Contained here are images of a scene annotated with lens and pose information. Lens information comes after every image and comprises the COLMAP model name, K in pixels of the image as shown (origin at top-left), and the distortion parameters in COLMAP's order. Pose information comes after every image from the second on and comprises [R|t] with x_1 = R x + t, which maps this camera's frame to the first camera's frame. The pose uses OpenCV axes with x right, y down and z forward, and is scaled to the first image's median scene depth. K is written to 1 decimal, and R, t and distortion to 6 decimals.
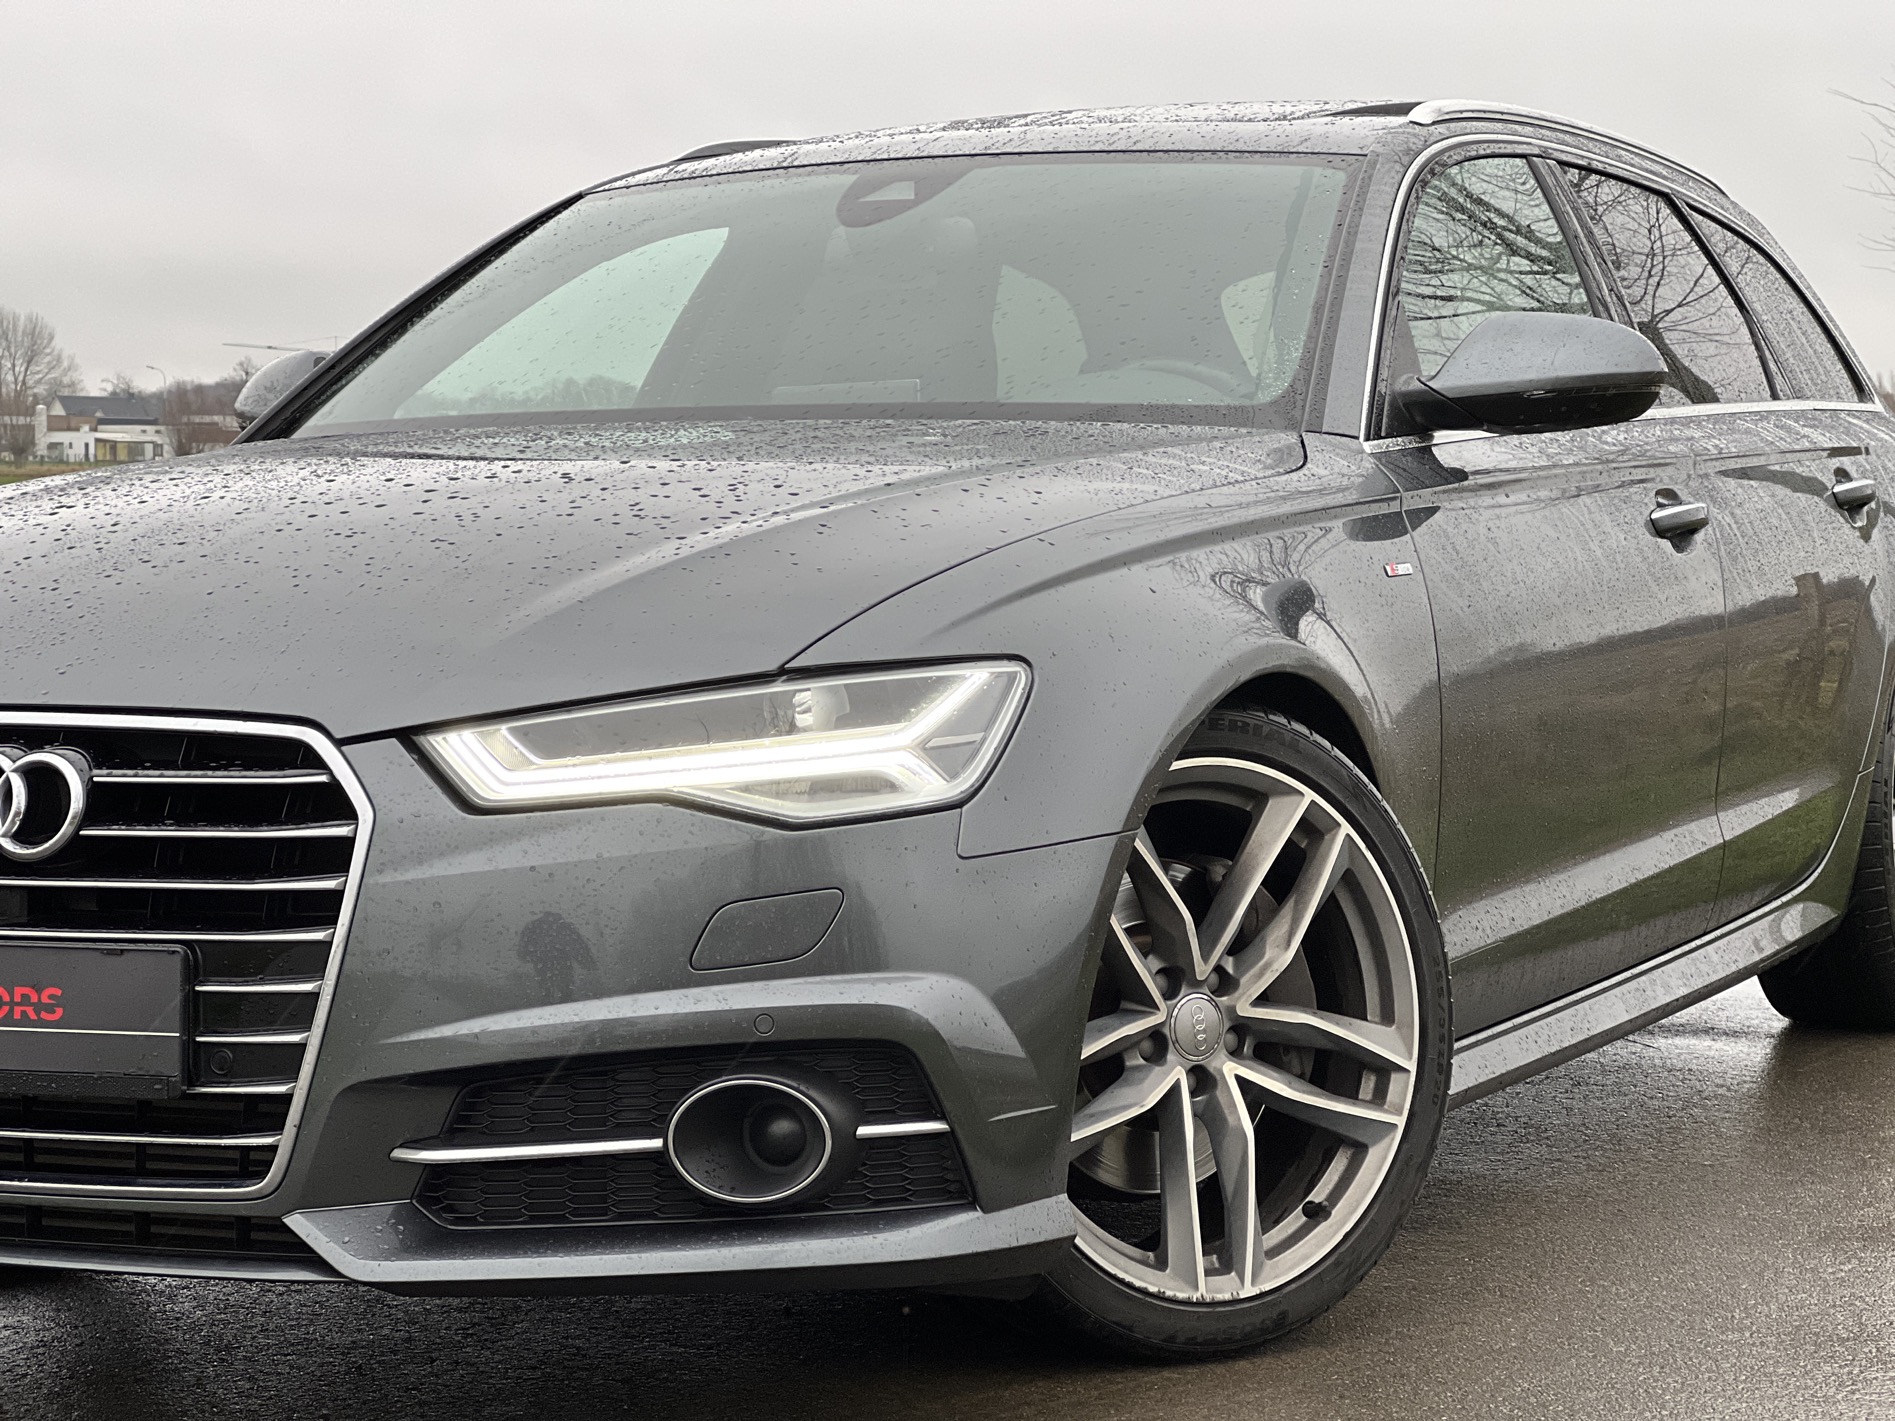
lens RADIAL K [[4197.9, 0, 973.0], [0, 4197.9, 622.3], [0, 0, 1]] dist [0.070635, 2.026755]
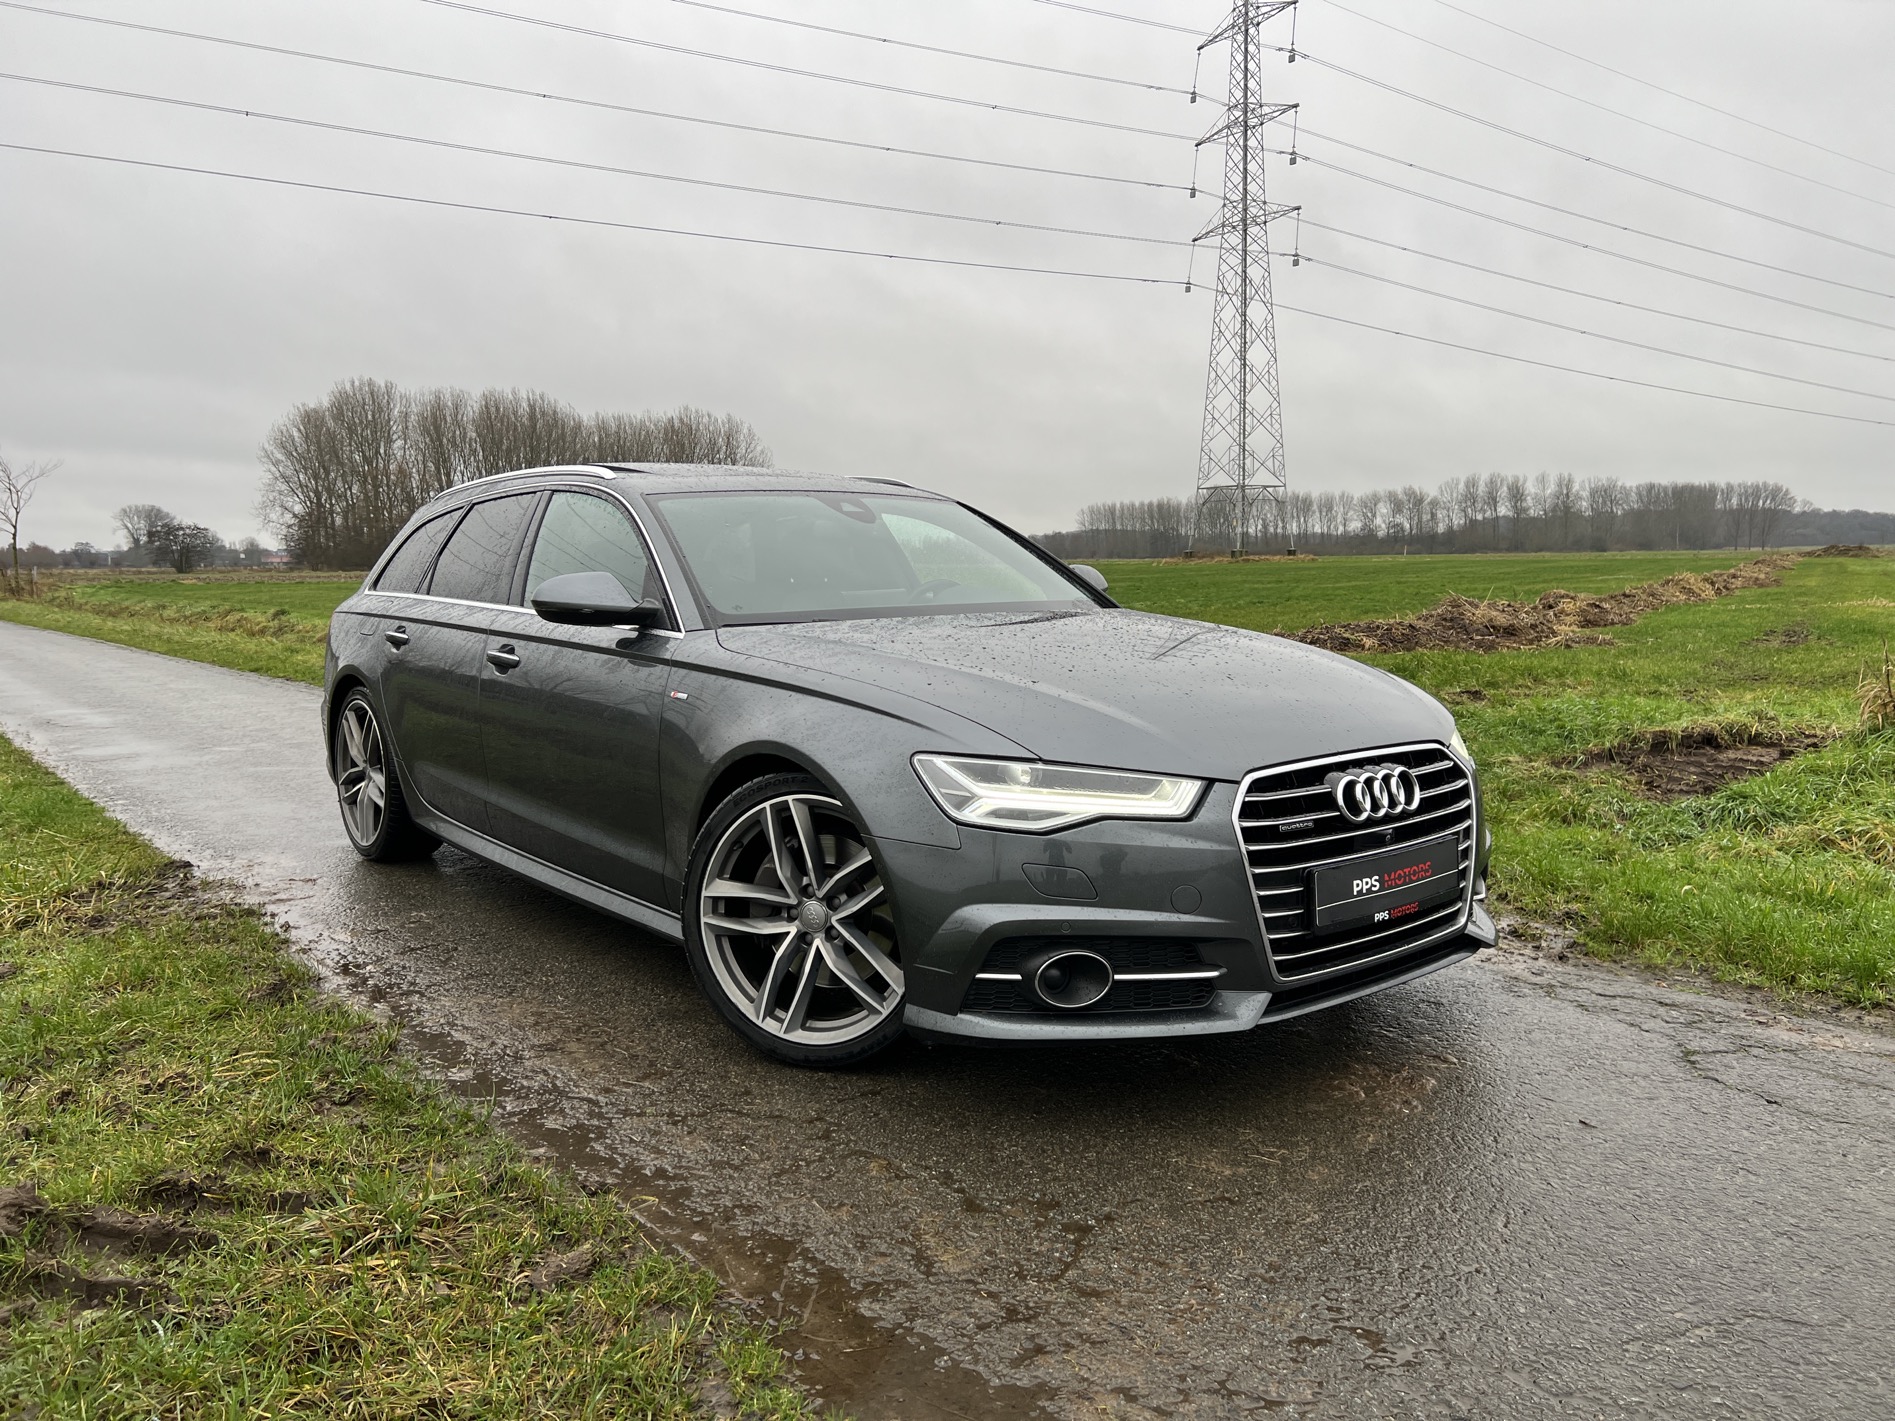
lens RADIAL K [[1418.1, 0, 958.2], [0, 1418.1, 700.3], [0, 0, 1]] dist [0.120412, -0.177847]
pose [[0.408129, -0.083389, 0.909108, -0.965134], [0.035140, 0.996516, 0.075632, -0.069640], [-0.912248, 0.001079, 0.409638, 0.827962]]
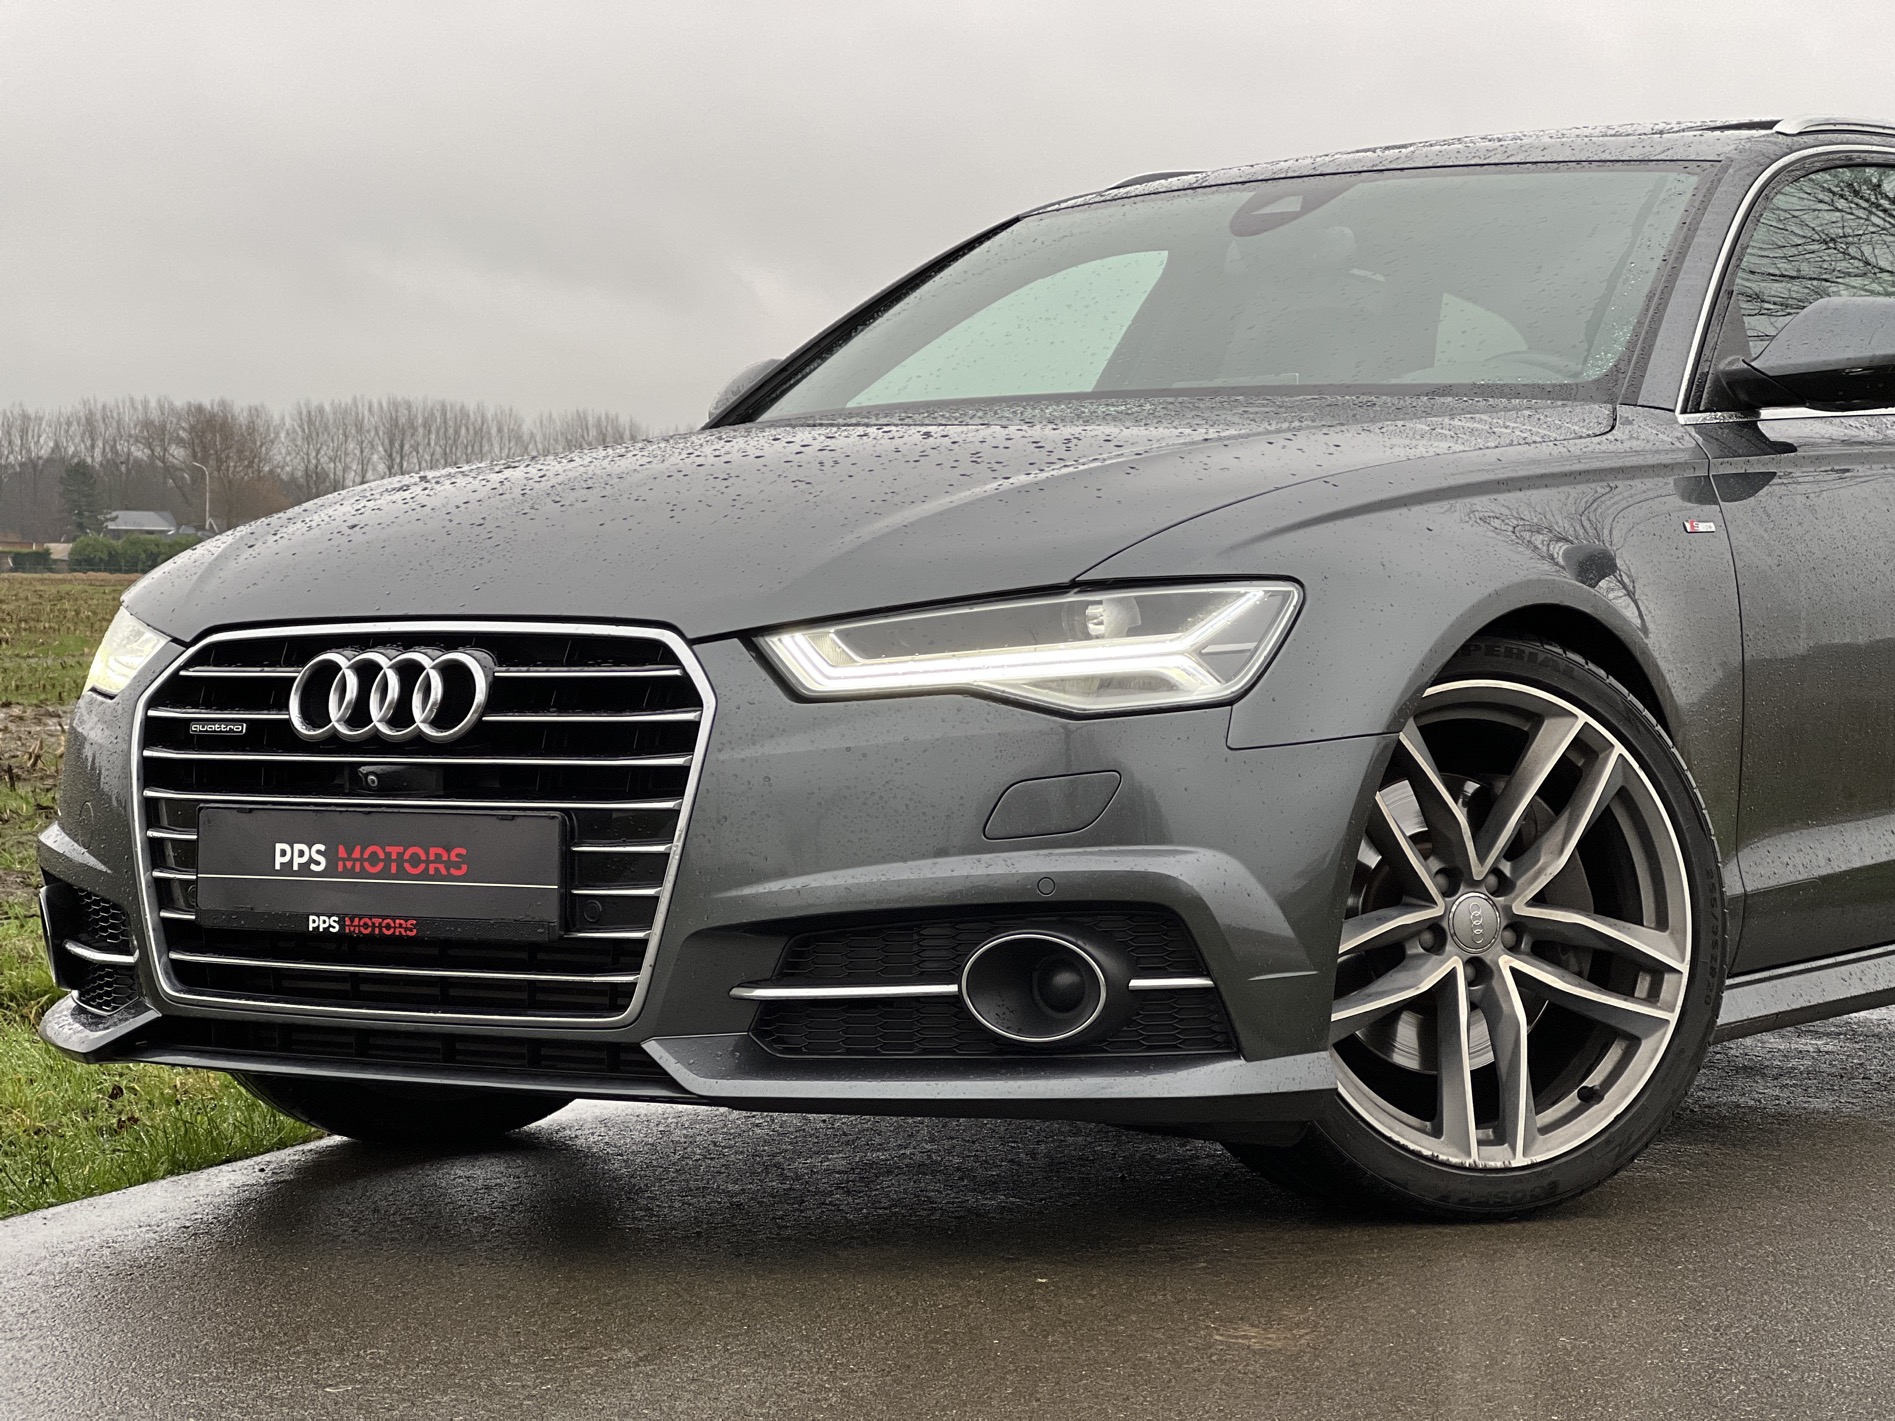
lens RADIAL K [[4238.9, 0, 944.4], [0, 4238.9, 617.9], [0, 0, 1]] dist [-0.253575, 8.917675]
pose [[0.986158, 0.002698, -0.165789, 0.102650], [-0.007478, 0.999574, -0.028216, 0.049398], [0.165643, 0.029065, 0.985757, -0.133015]]
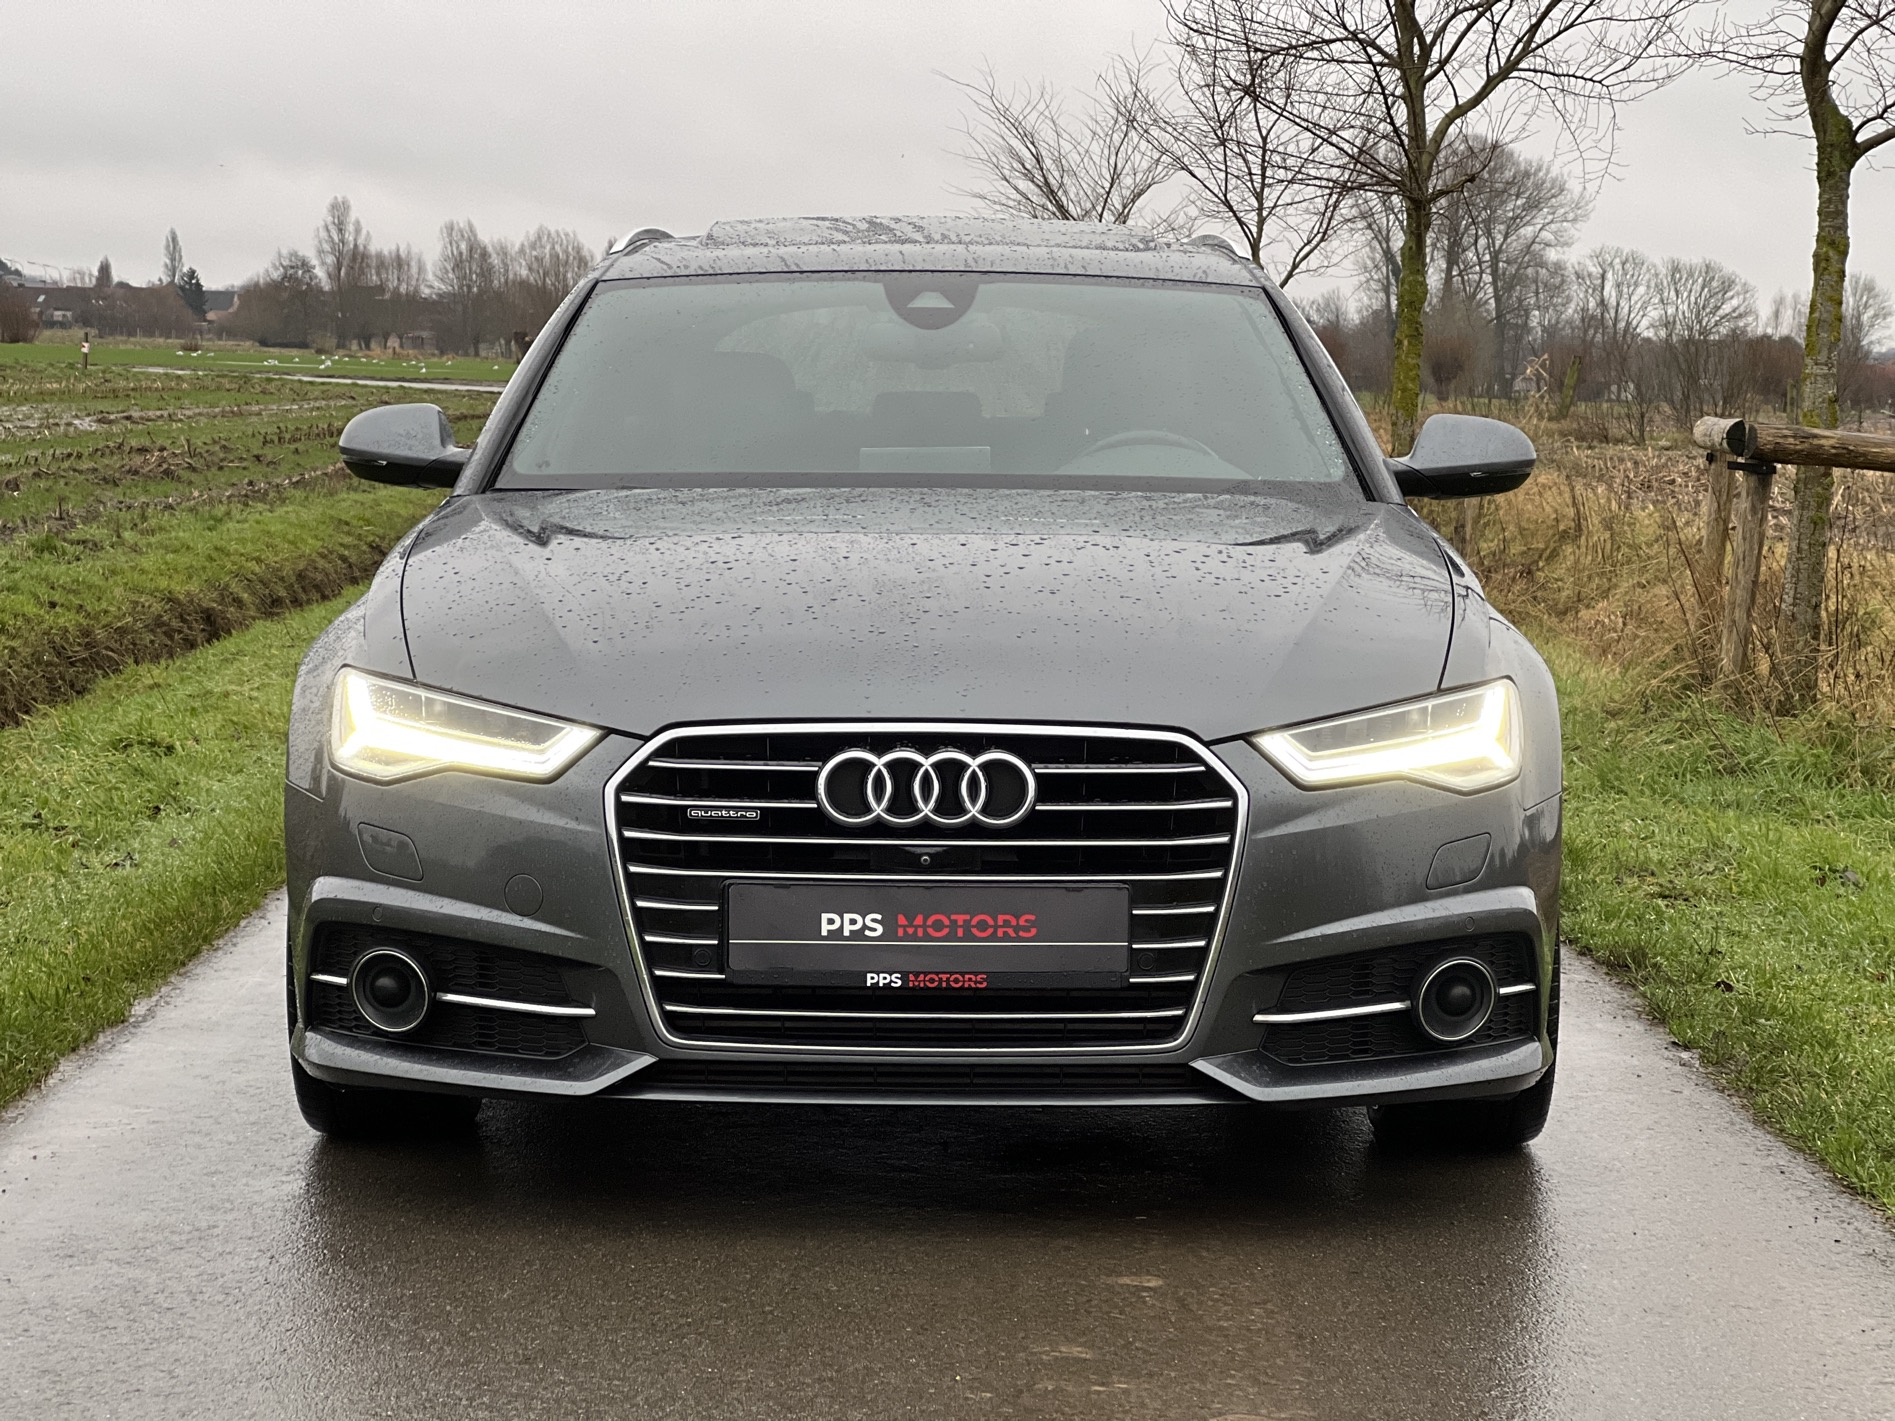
lens RADIAL K [[4193.3, 0, 943.1], [0, 4193.3, 629.8], [0, 0, 1]] dist [-0.256085, 8.718857]
pose [[0.894977, -0.004920, 0.446085, -0.804441], [-0.007672, 0.999622, 0.026415, -0.044815], [-0.446046, -0.027063, 0.894601, -0.245773]]
